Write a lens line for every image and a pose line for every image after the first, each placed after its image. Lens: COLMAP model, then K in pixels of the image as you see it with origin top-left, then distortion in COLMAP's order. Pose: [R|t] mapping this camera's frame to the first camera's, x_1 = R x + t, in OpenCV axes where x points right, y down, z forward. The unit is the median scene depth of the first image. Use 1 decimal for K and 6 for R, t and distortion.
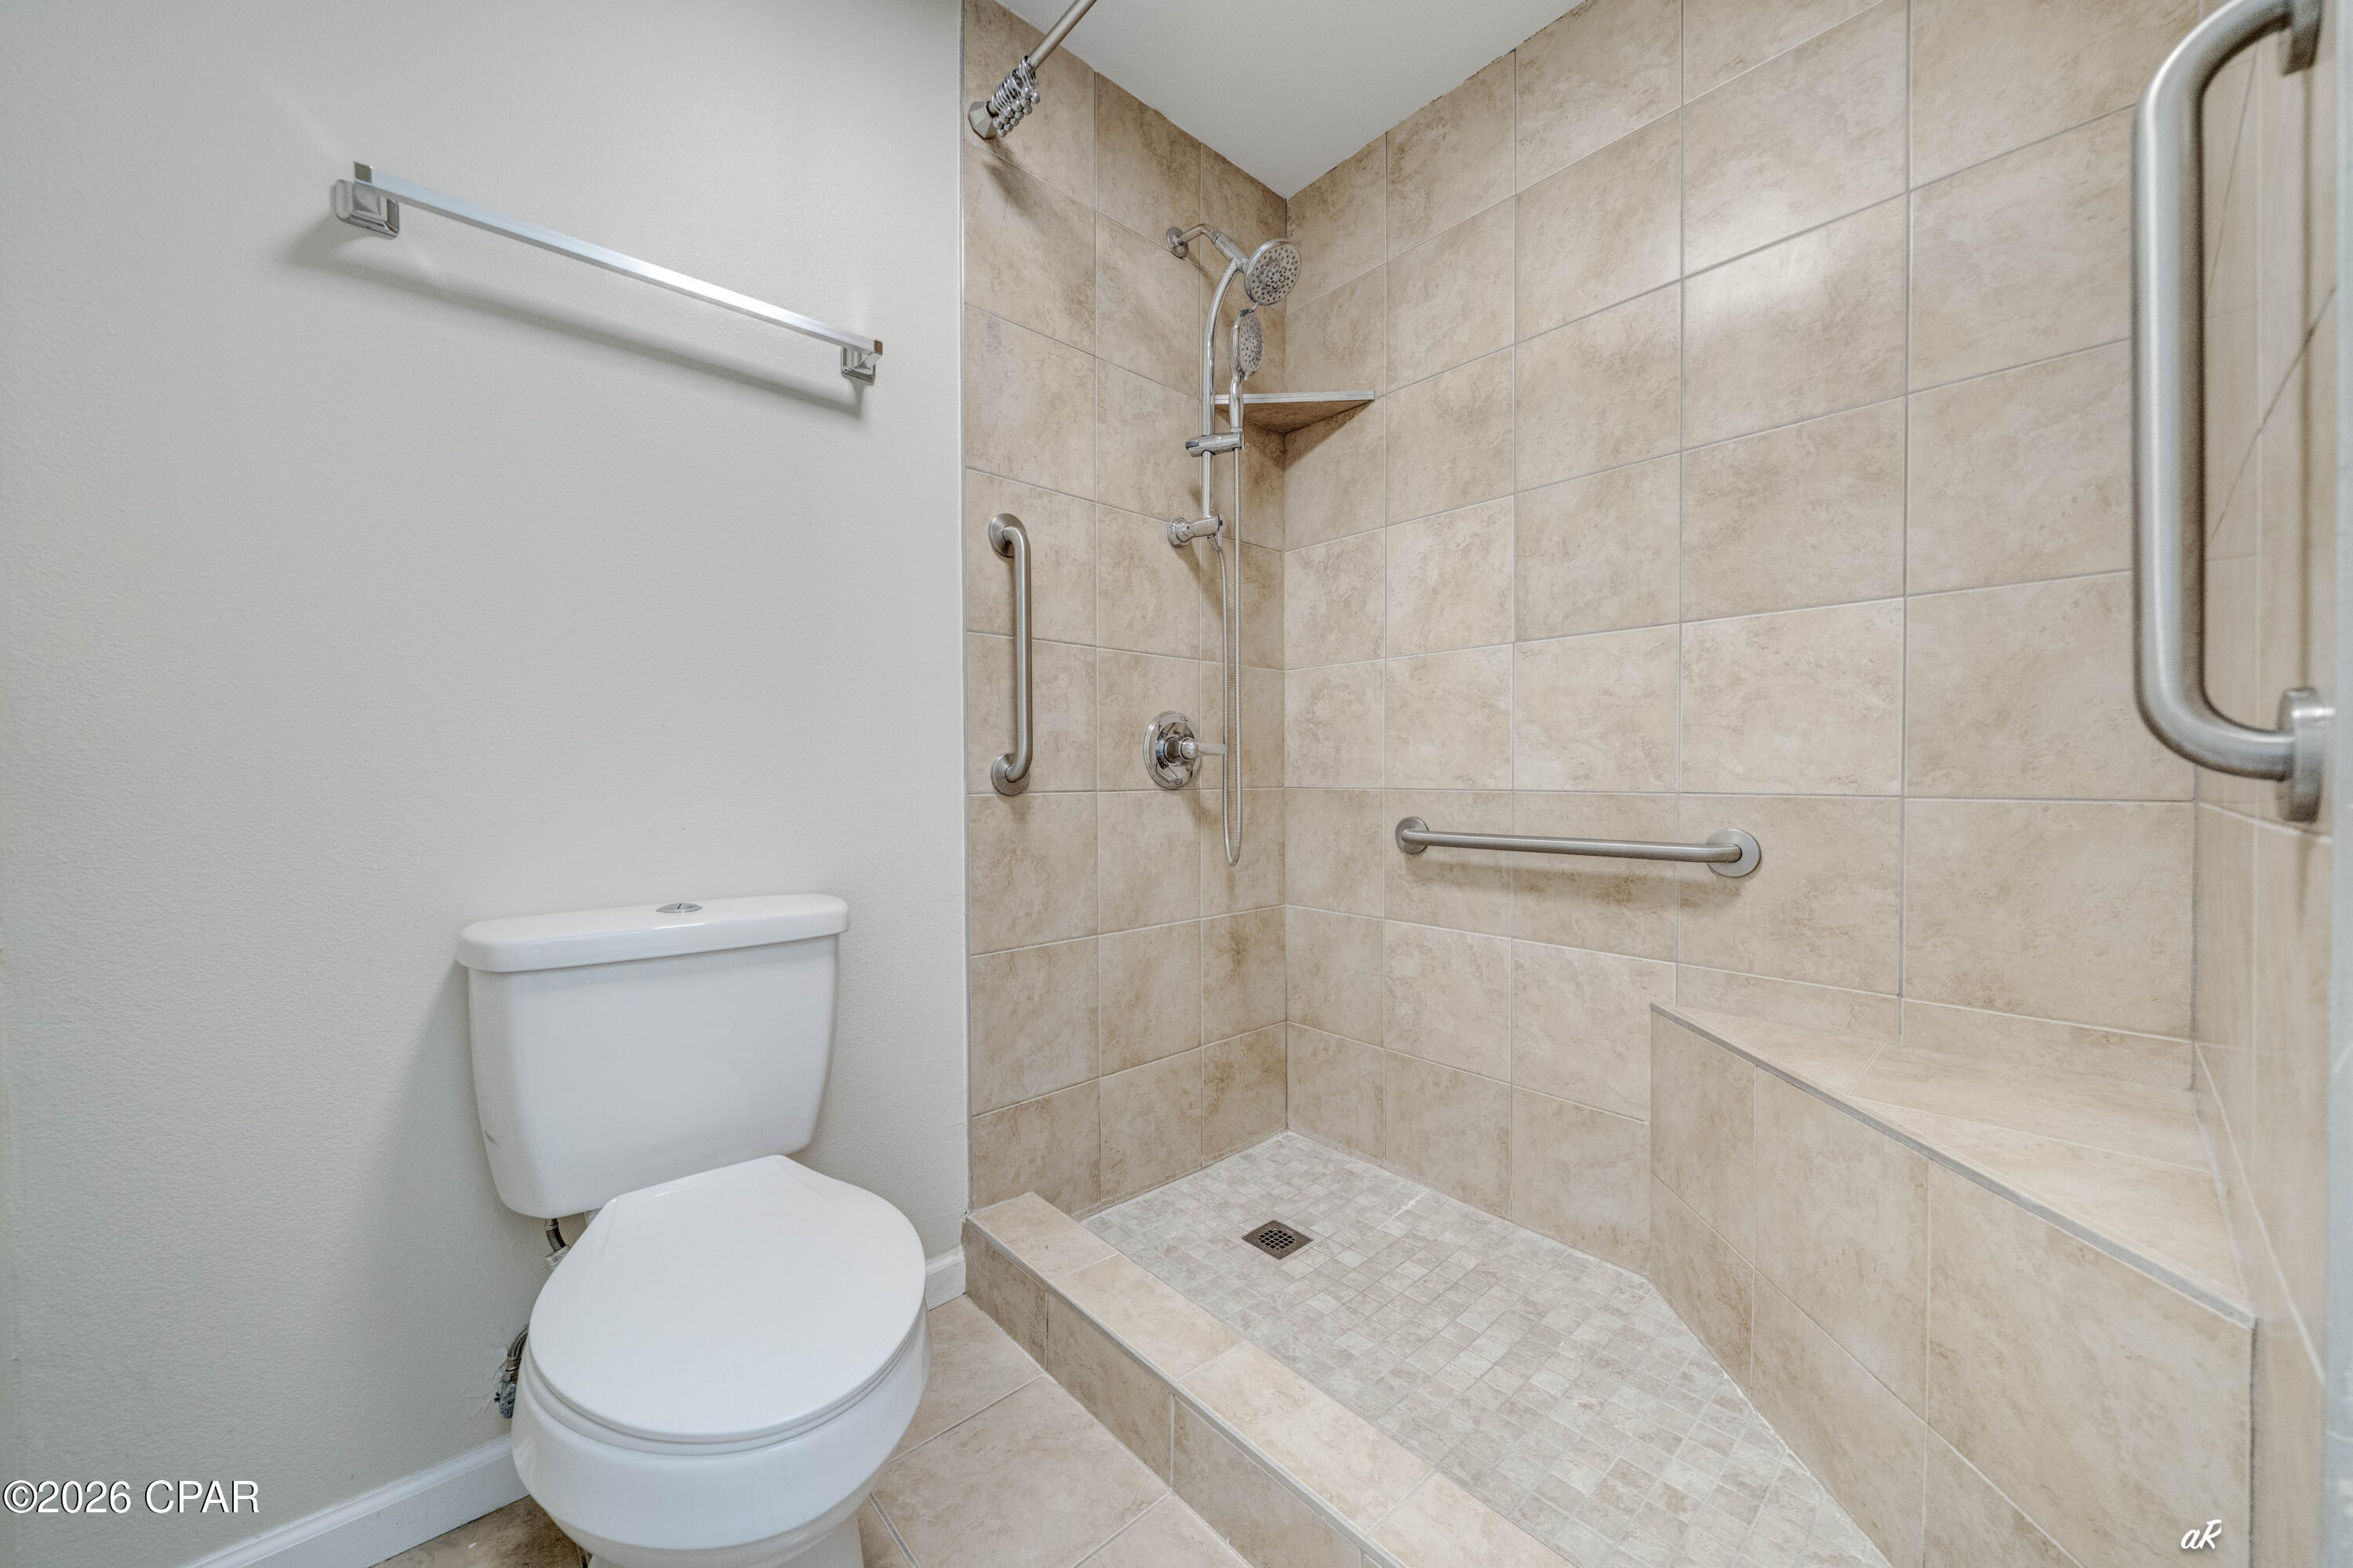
lens RADIAL K [[896.8, 0, 1184.6], [0, 896.8, 781.9], [0, 0, 1]] dist [-0.006717, 0.000516]
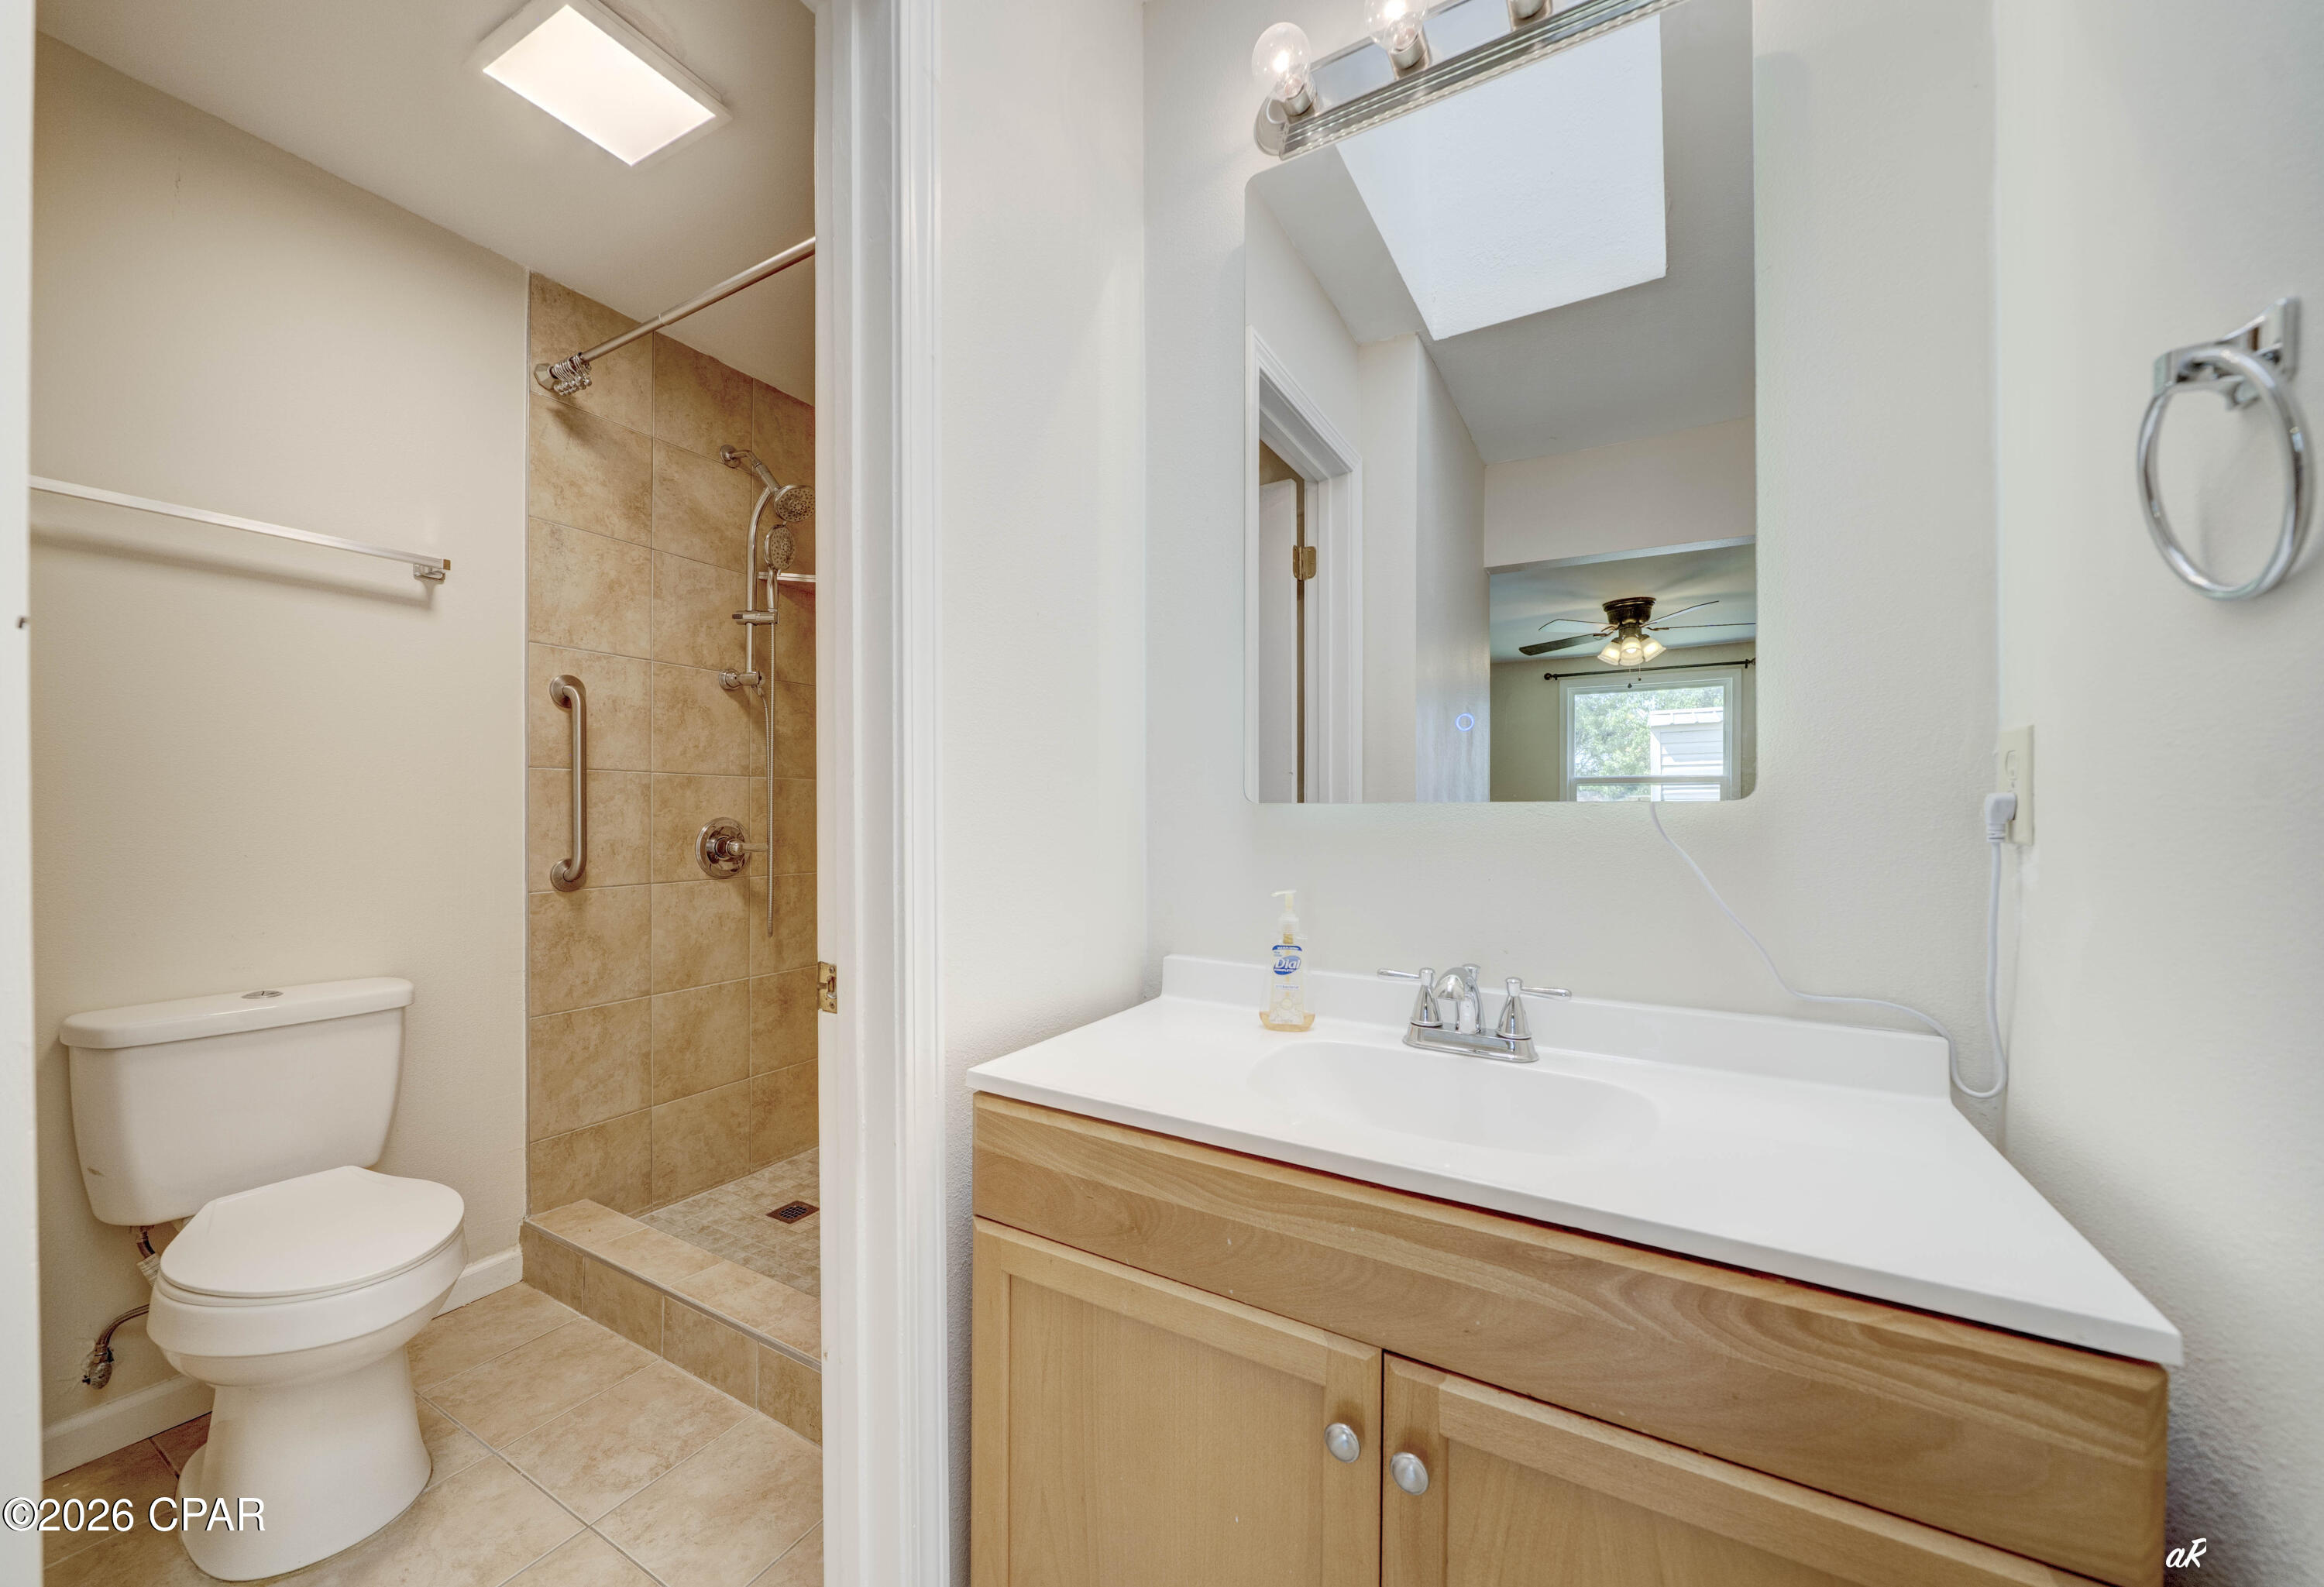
lens RADIAL K [[876.5, 0, 1136.9], [0, 876.5, 822.2], [0, 0, 1]] dist [-0.004848, 0.000374]
pose [[0.949065, 0.008285, 0.314972, 0.170704], [-0.006229, 0.999952, -0.007533, -0.073742], [-0.315020, 0.005188, 0.949071, -0.419647]]
